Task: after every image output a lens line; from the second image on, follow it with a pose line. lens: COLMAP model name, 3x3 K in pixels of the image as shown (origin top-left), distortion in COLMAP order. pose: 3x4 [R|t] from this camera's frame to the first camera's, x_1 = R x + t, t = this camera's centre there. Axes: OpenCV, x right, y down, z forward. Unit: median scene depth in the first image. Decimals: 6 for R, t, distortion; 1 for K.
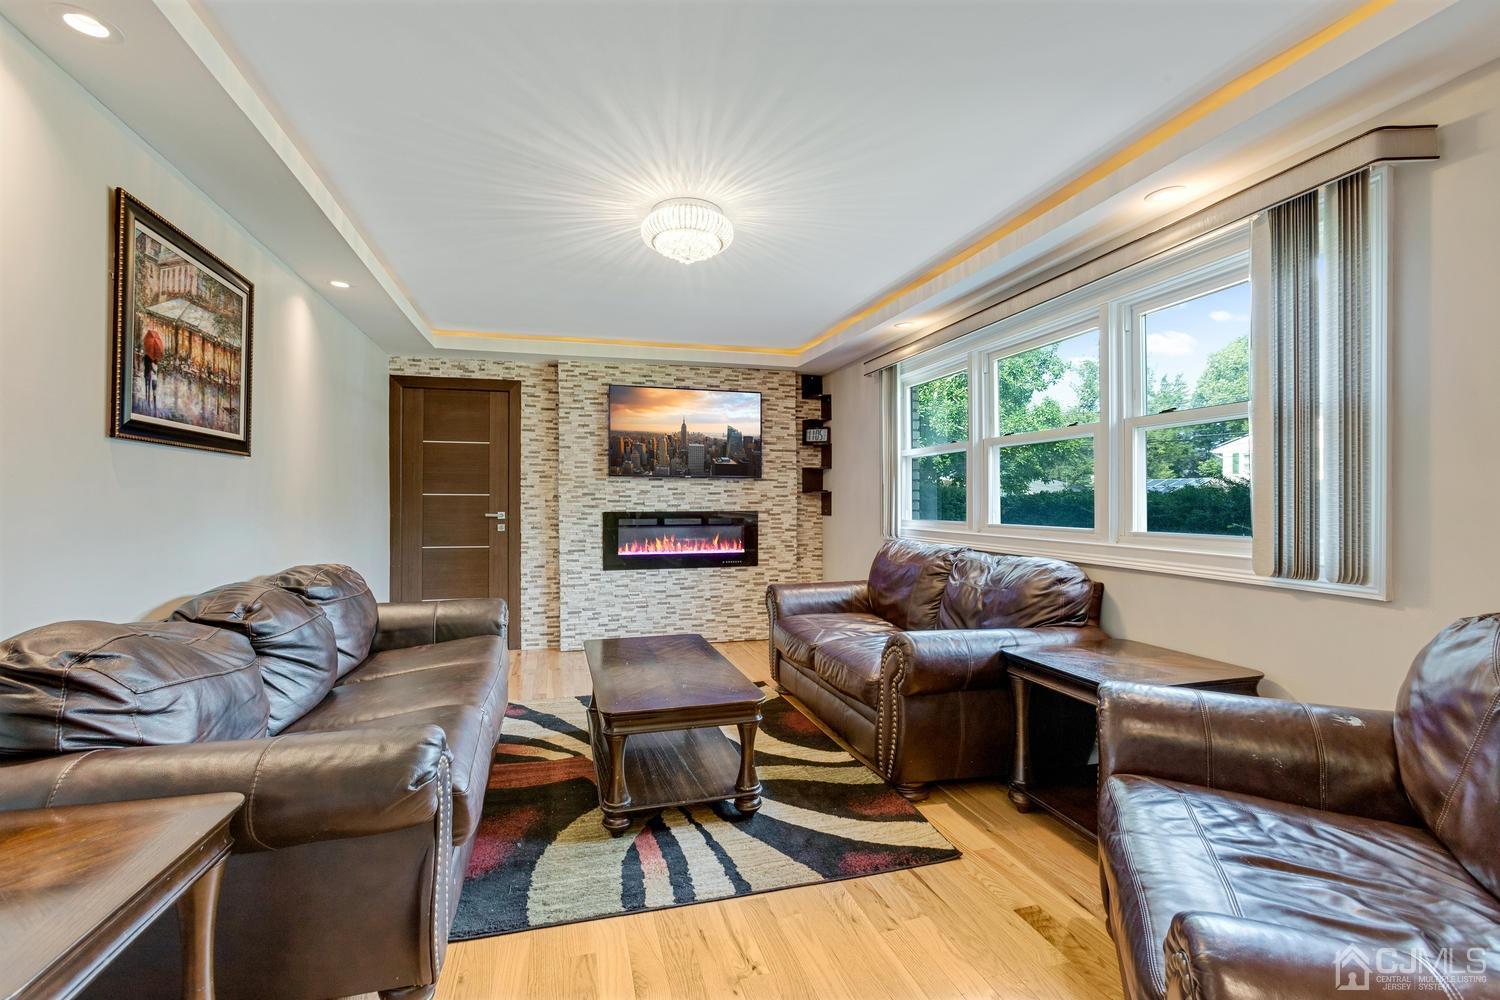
lens RADIAL K [[671.2, 0, 748.1], [0, 671.2, 501.6], [0, 0, 1]] dist [0.004146, 0.000752]
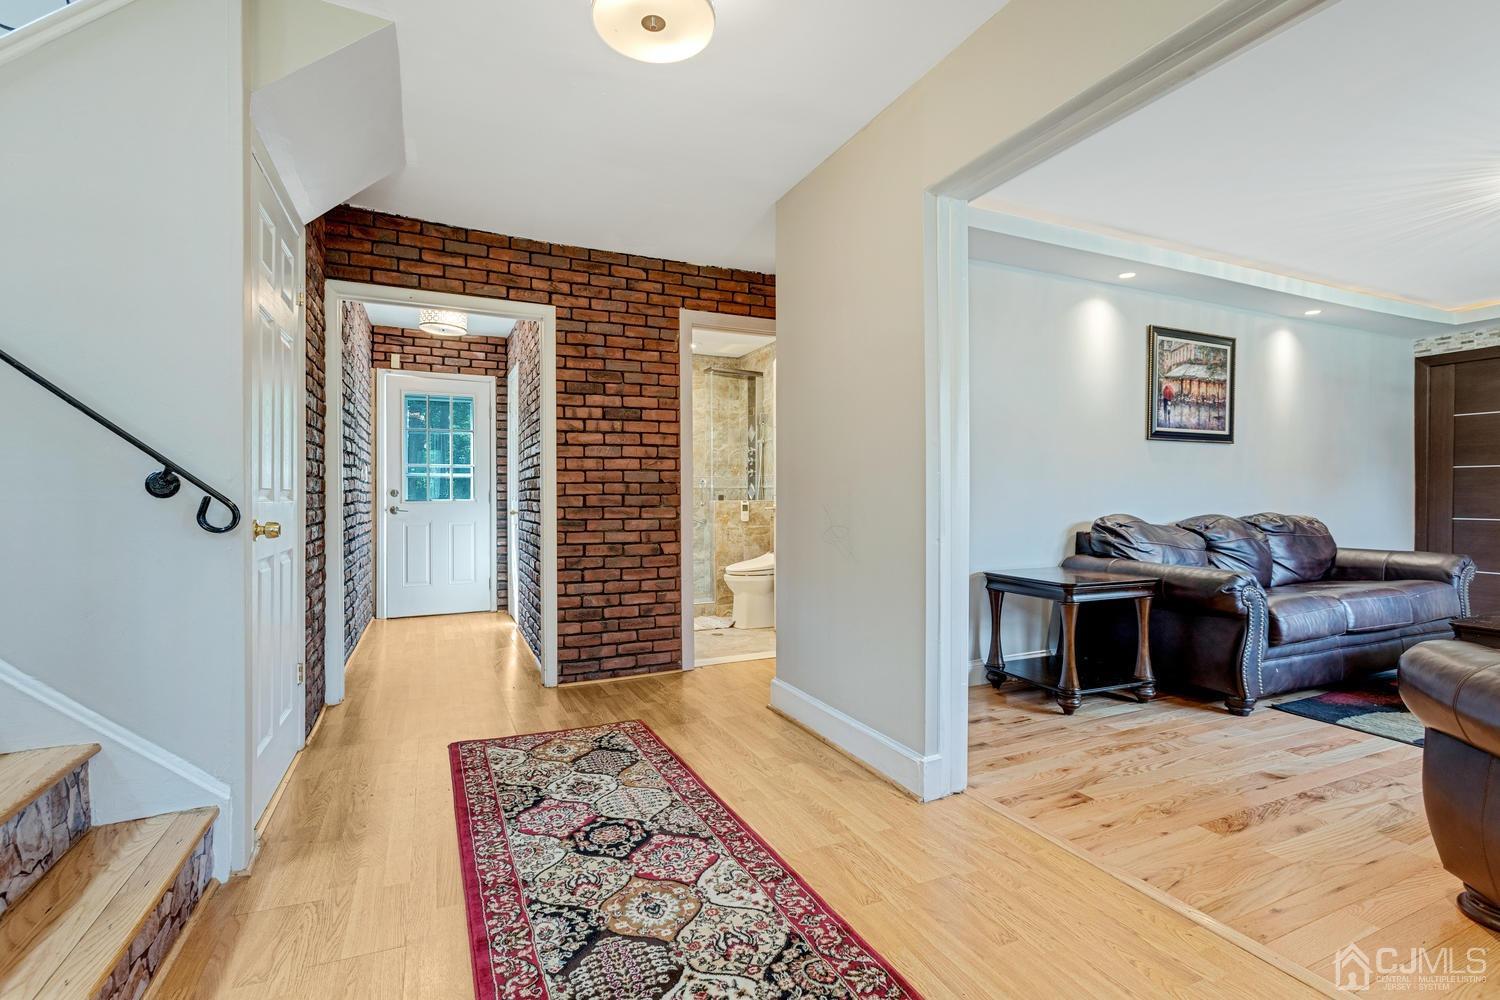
lens RADIAL K [[671.2, 0, 748.1], [0, 671.2, 501.6], [0, 0, 1]] dist [0.004146, 0.000752]
pose [[0.156482, 0.007825, -0.987650, 0.813553], [0.002836, 0.999961, 0.008372, 0.066834], [0.987677, -0.004111, 0.156454, -0.500174]]
